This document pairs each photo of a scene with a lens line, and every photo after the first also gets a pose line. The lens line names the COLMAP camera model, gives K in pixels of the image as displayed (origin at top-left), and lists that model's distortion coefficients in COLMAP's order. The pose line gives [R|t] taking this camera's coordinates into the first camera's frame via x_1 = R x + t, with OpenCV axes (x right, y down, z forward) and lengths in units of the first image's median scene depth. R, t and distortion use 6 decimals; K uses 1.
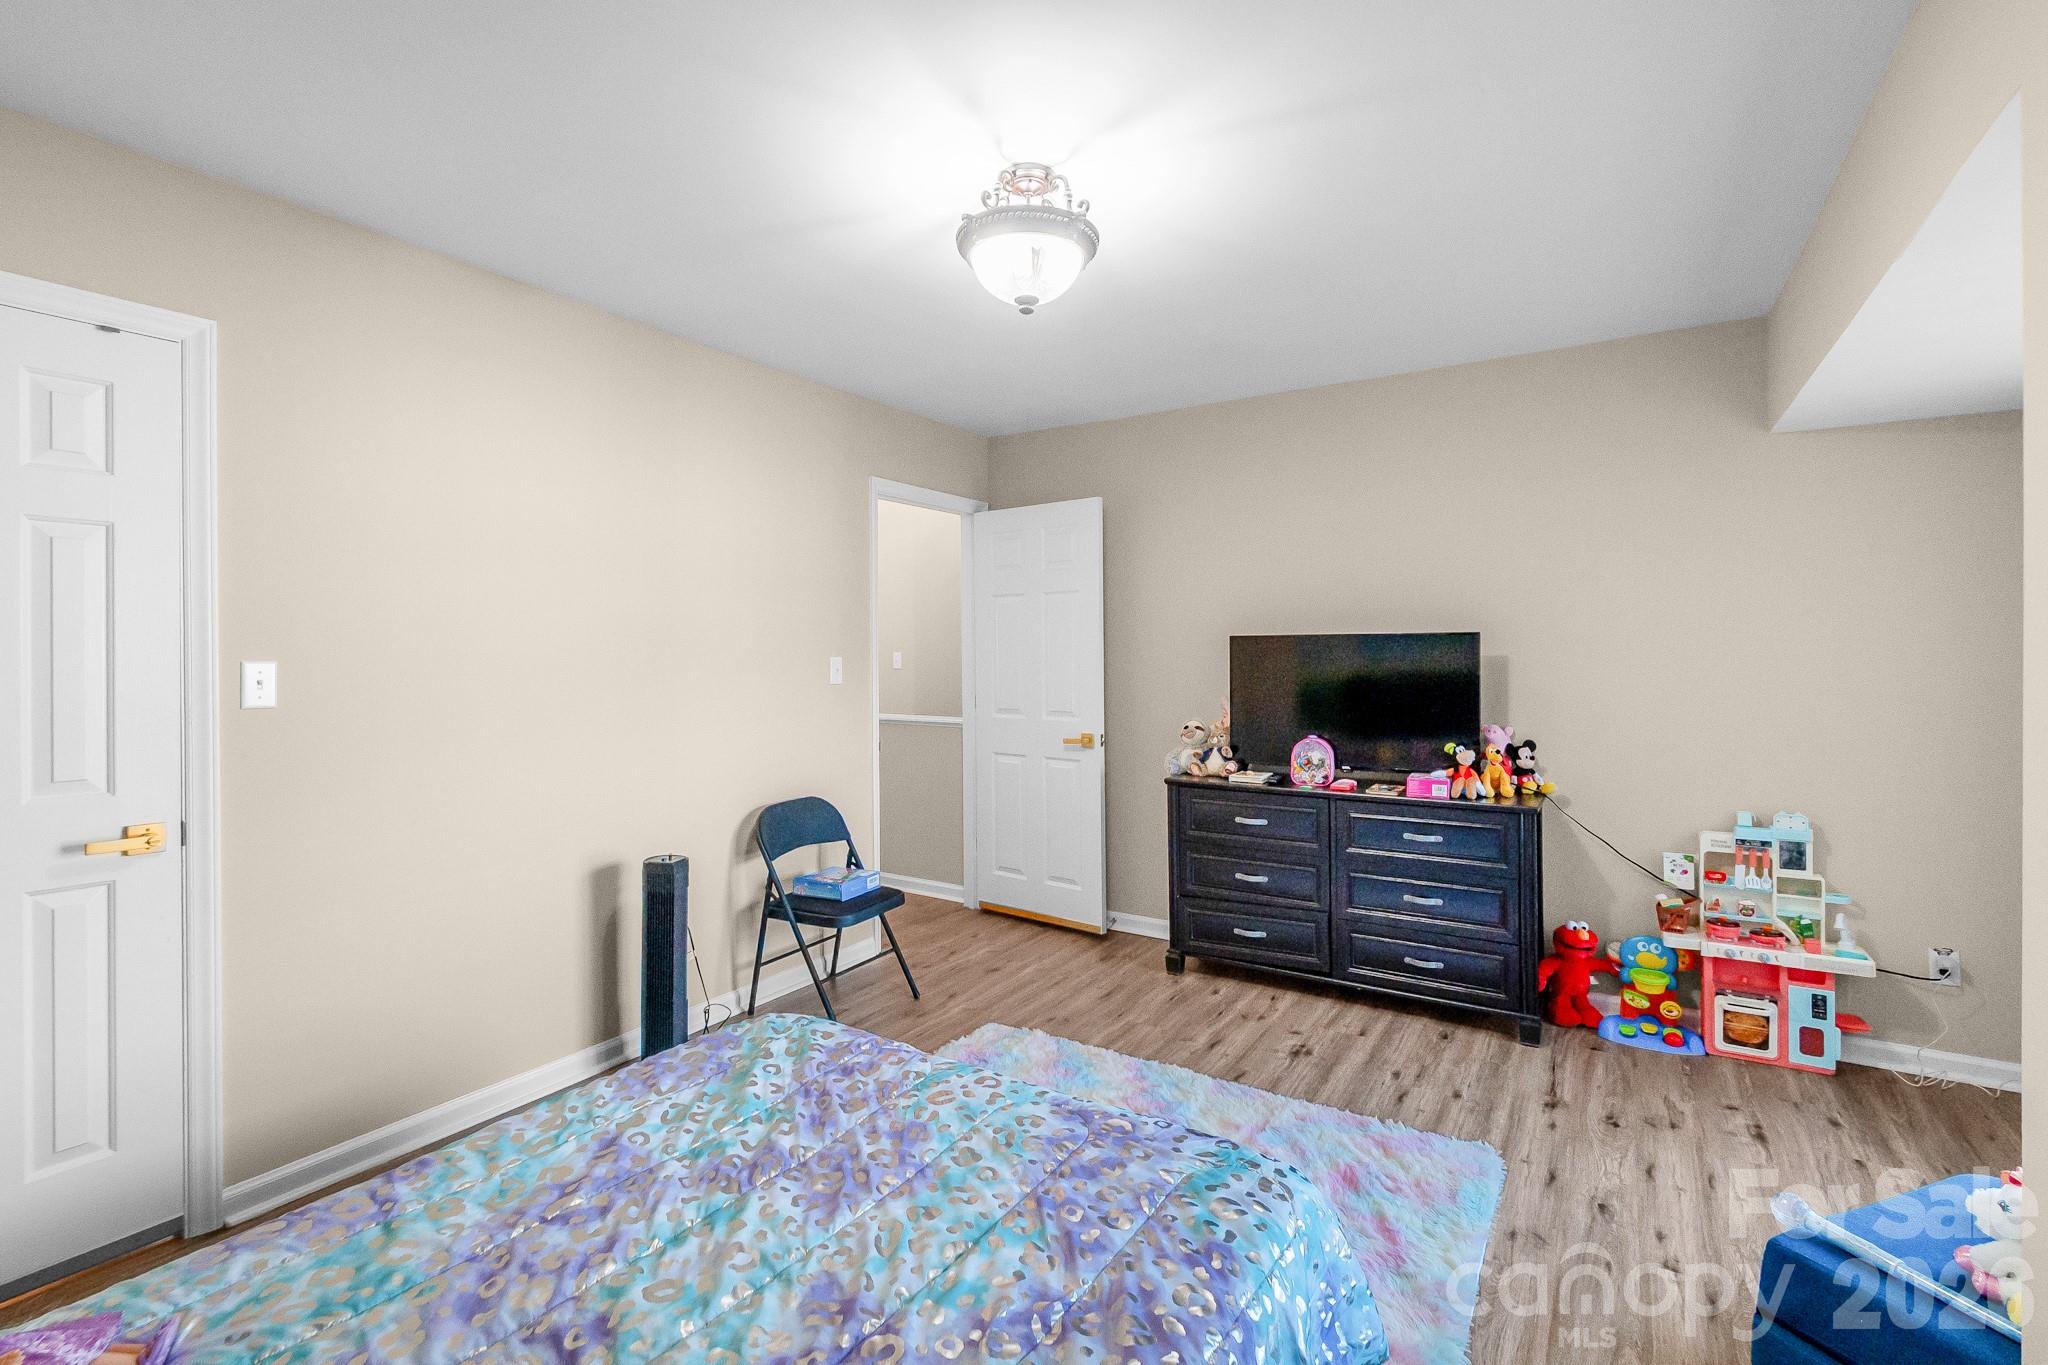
lens RADIAL K [[909.8, 0, 1014.4], [0, 909.8, 672.5], [0, 0, 1]] dist [0.001067, -0.000018]
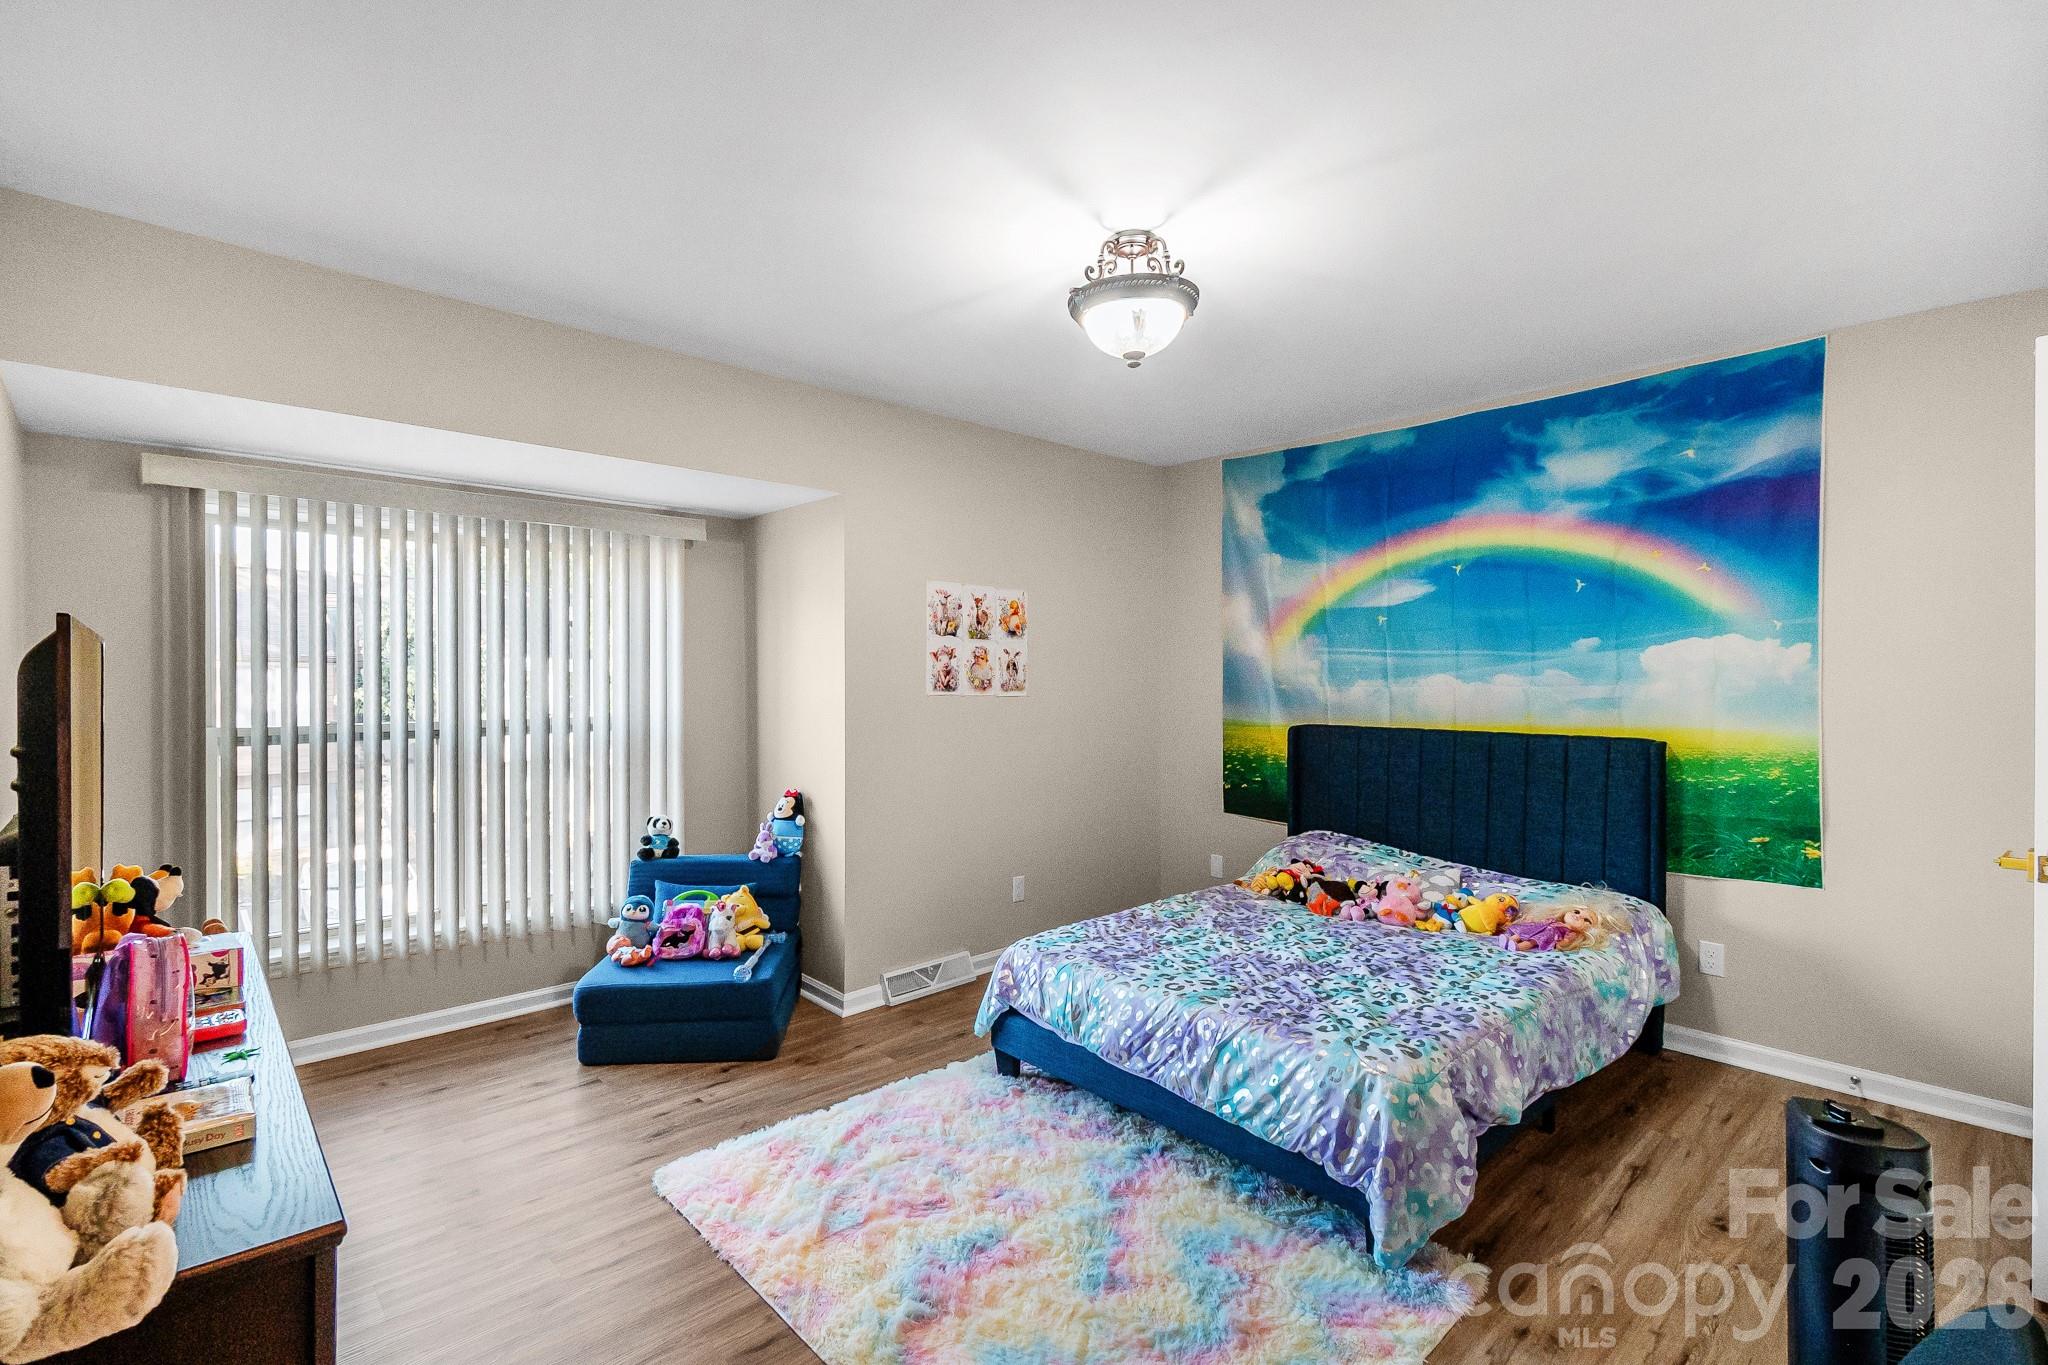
lens RADIAL K [[909.8, 0, 1014.4], [0, 909.8, 672.5], [0, 0, 1]] dist [0.001067, -0.000018]
pose [[-0.971072, 0.000545, 0.238785, -0.072858], [0.006064, 0.999731, 0.022381, -0.036115], [-0.238709, 0.023181, -0.970814, 1.417236]]
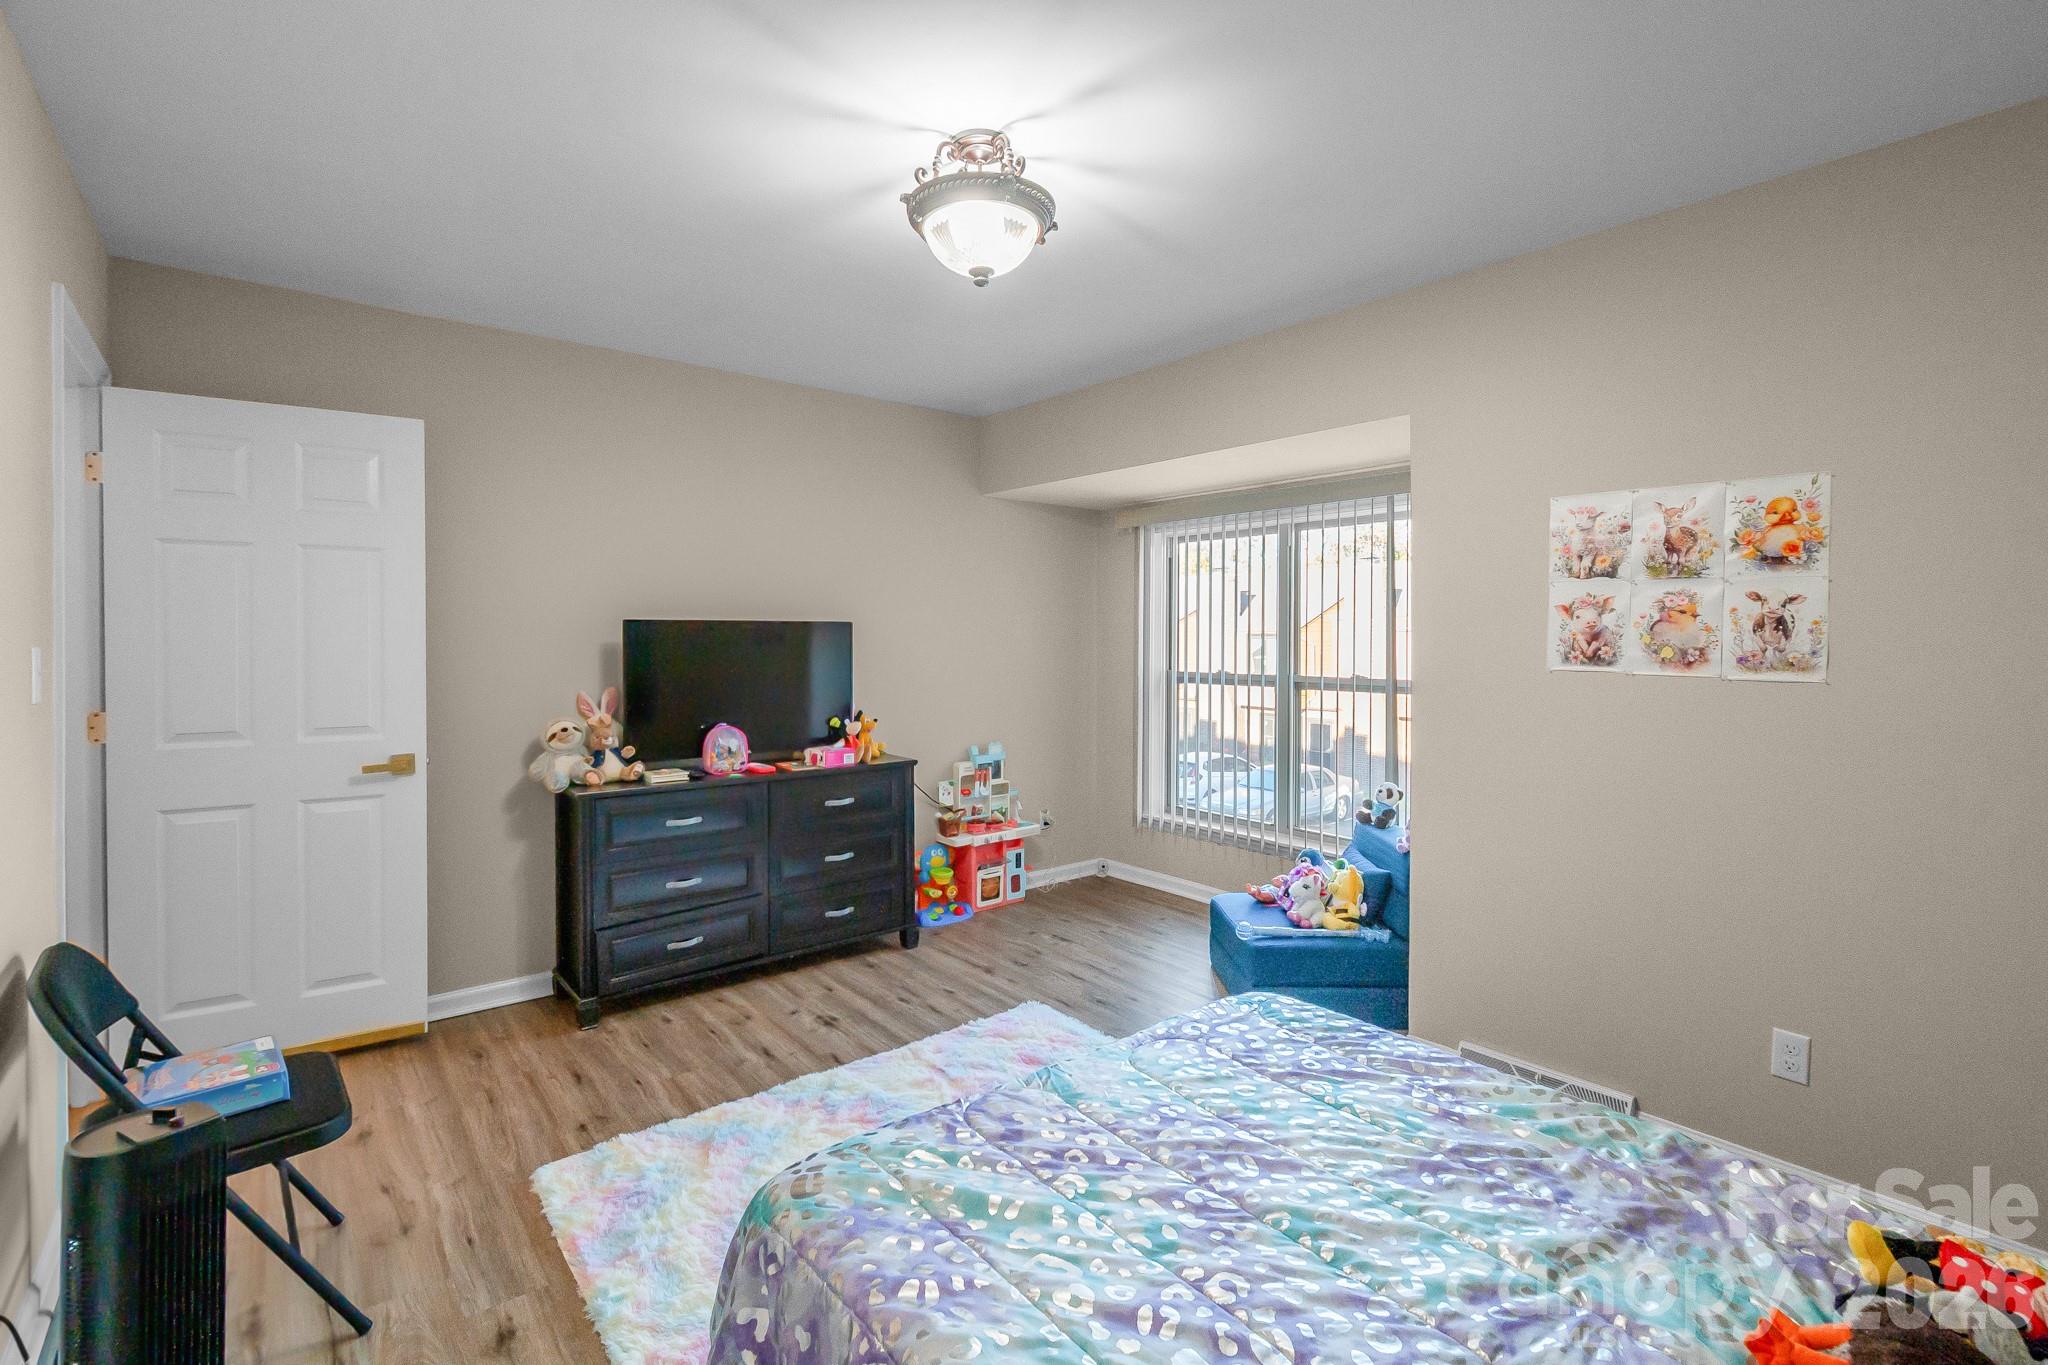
lens RADIAL K [[920.8, 0, 1030.0], [0, 920.8, 648.5], [0, 0, 1]] dist [0.004236, 0.000334]
pose [[0.316222, -0.009079, 0.948642, -0.607359], [0.019562, 0.999804, 0.003048, -0.009777], [-0.948484, 0.017594, 0.316338, 0.433949]]
